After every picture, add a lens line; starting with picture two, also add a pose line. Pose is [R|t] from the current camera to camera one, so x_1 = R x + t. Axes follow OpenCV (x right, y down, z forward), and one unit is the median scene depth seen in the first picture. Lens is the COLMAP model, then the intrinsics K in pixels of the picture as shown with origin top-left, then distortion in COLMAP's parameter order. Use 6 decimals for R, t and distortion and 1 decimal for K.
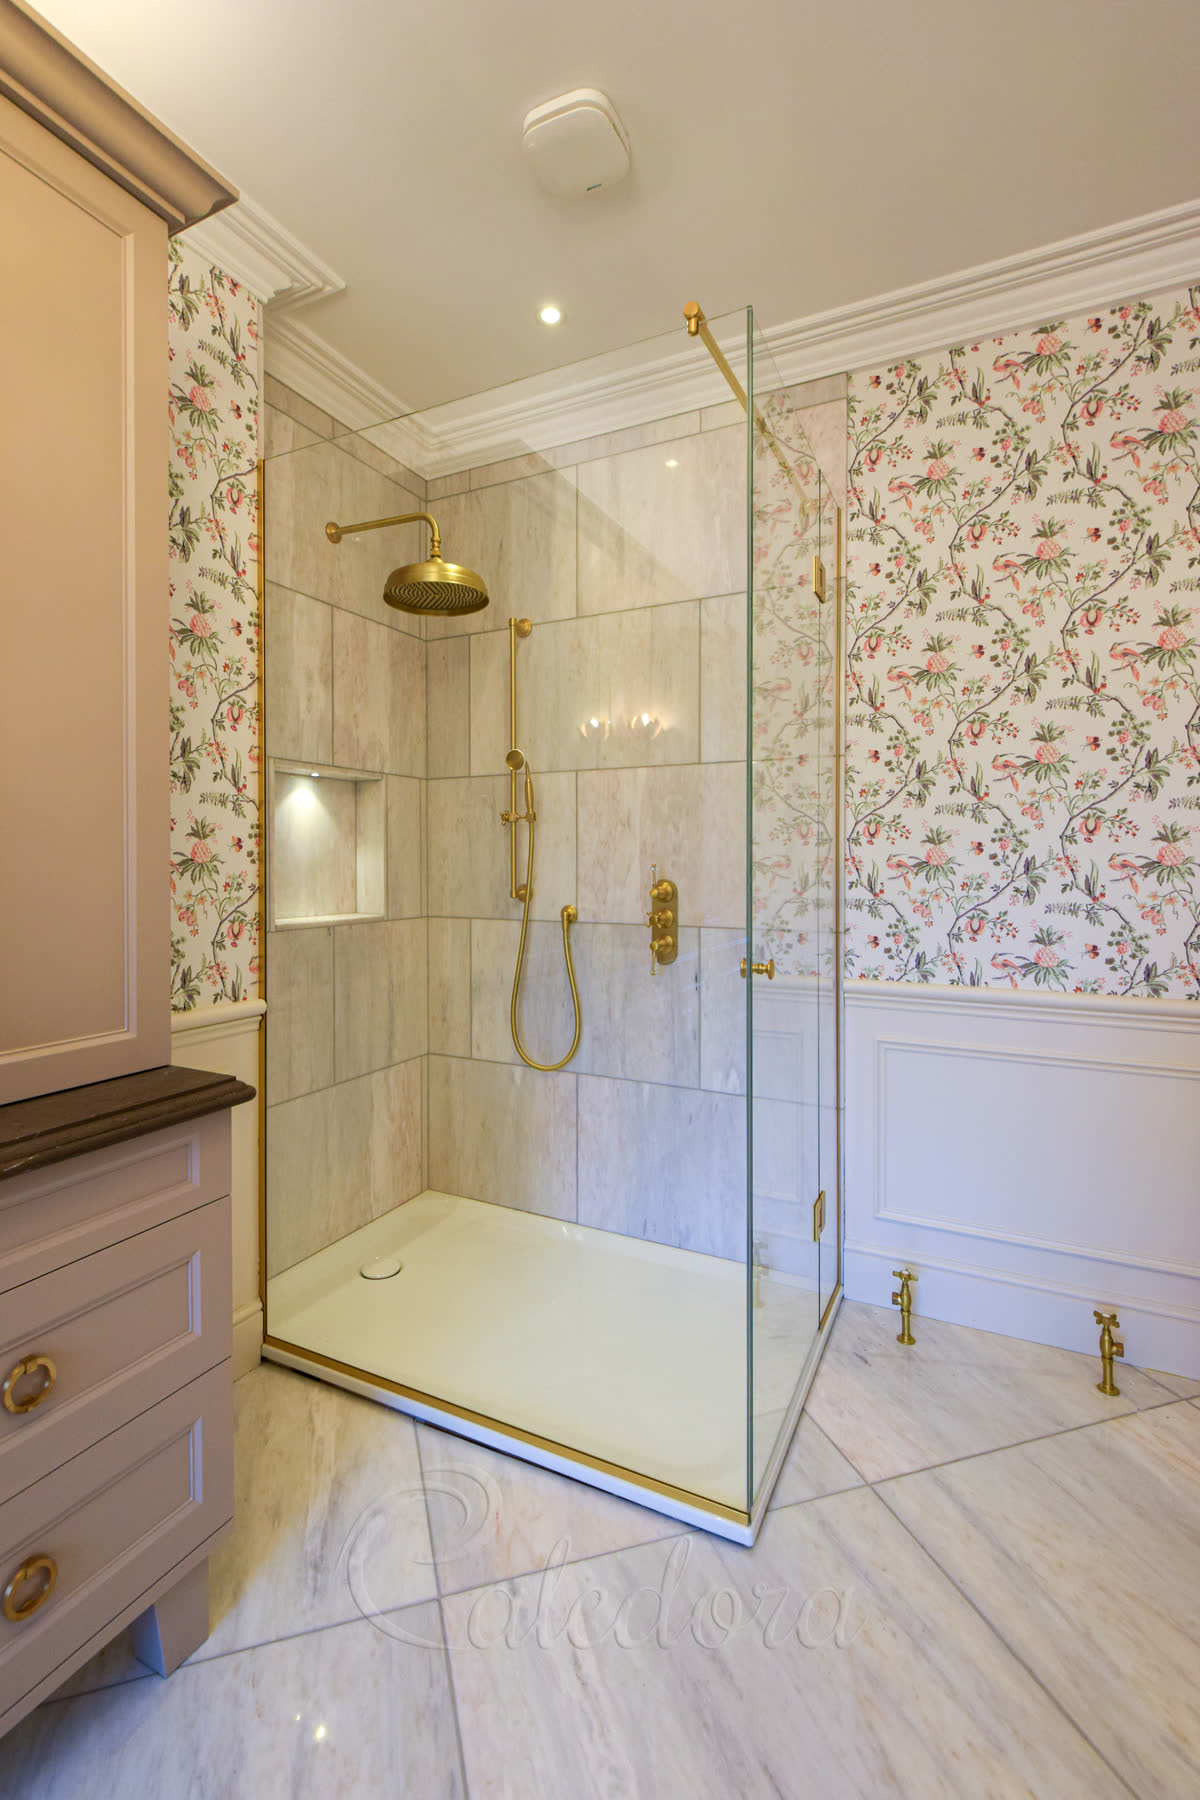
lens RADIAL K [[811.4, 0, 598.8], [0, 811.4, 867.3], [0, 0, 1]] dist [-0.002597, 0.002771]
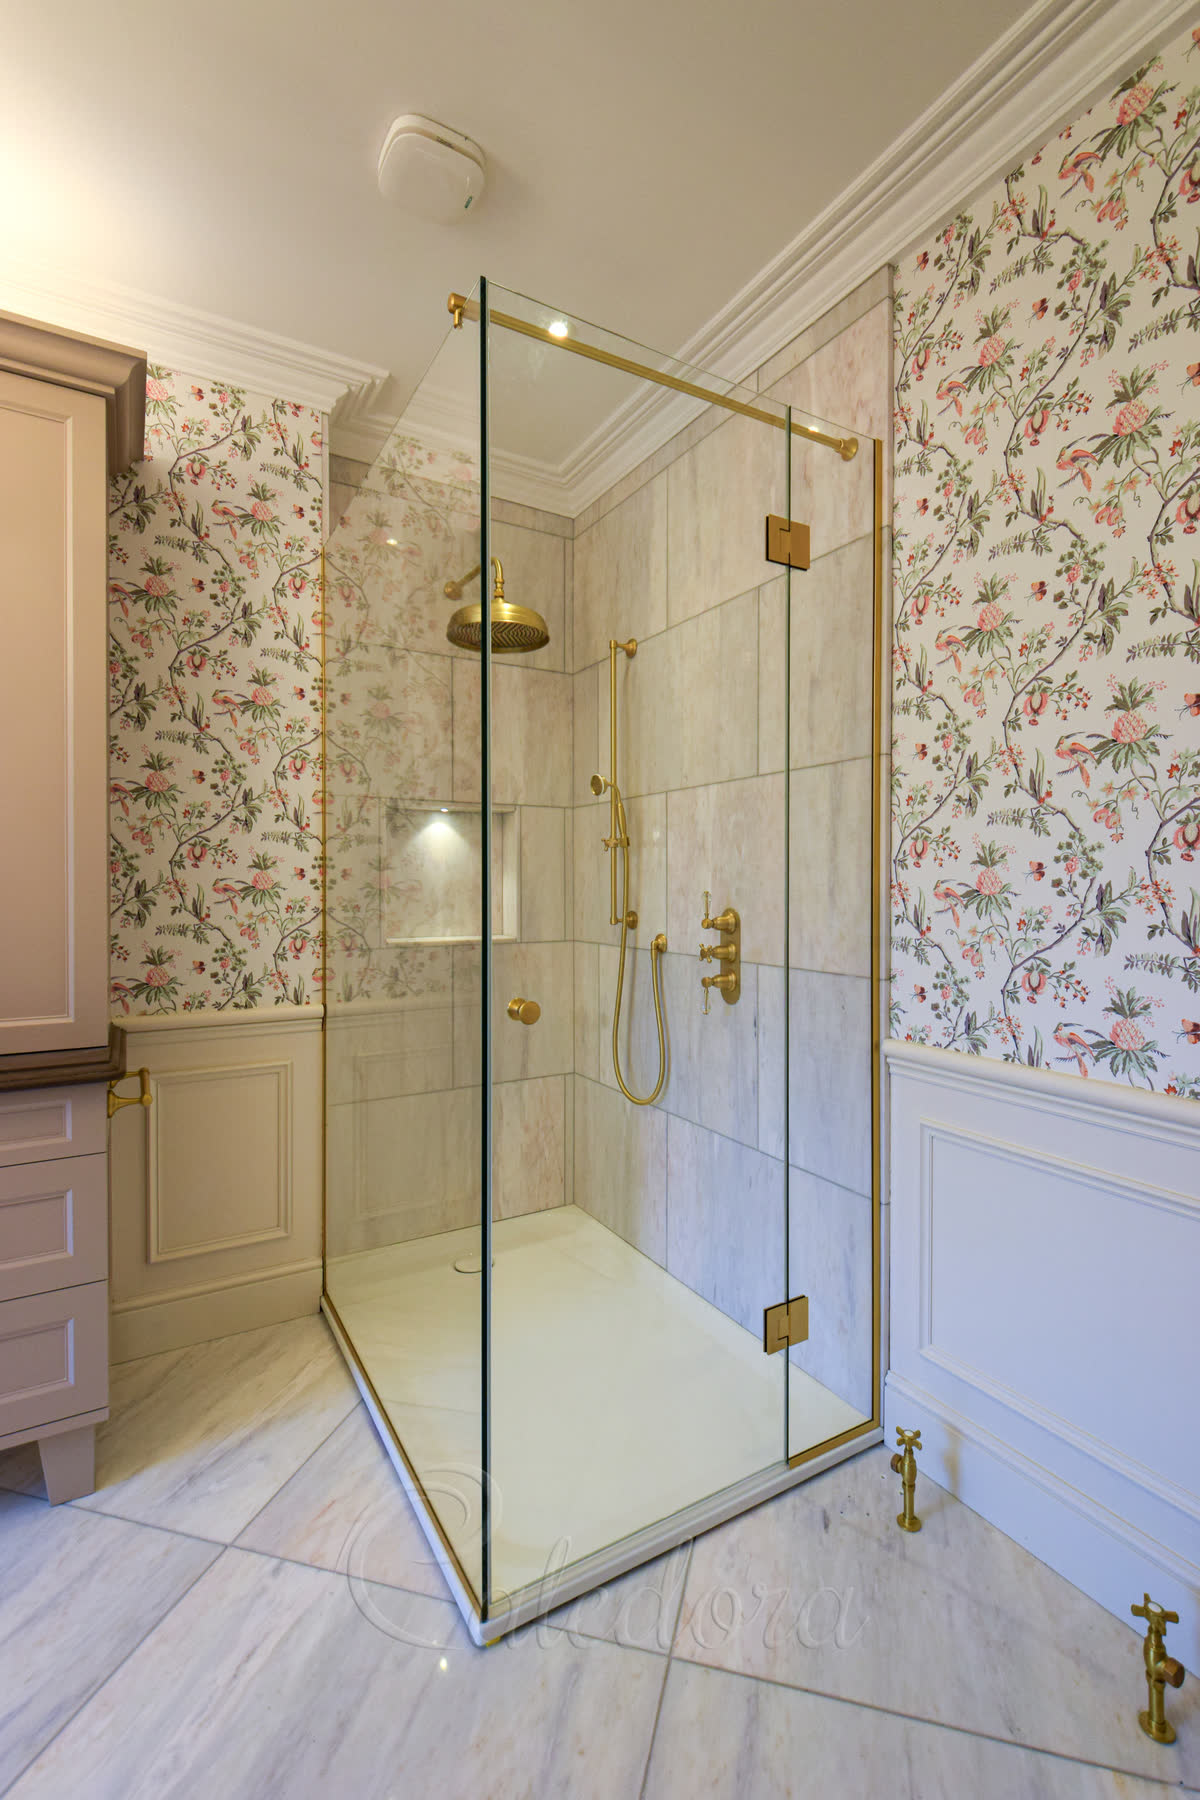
lens RADIAL K [[811.4, 0, 606.3], [0, 811.4, 891.2], [0, 0, 1]] dist [-0.002597, 0.002771]
pose [[0.845893, 0.004555, -0.533333, 0.510112], [-0.003992, 0.999990, 0.002209, -0.006173], [0.533337, 0.000261, 0.845903, 0.199756]]
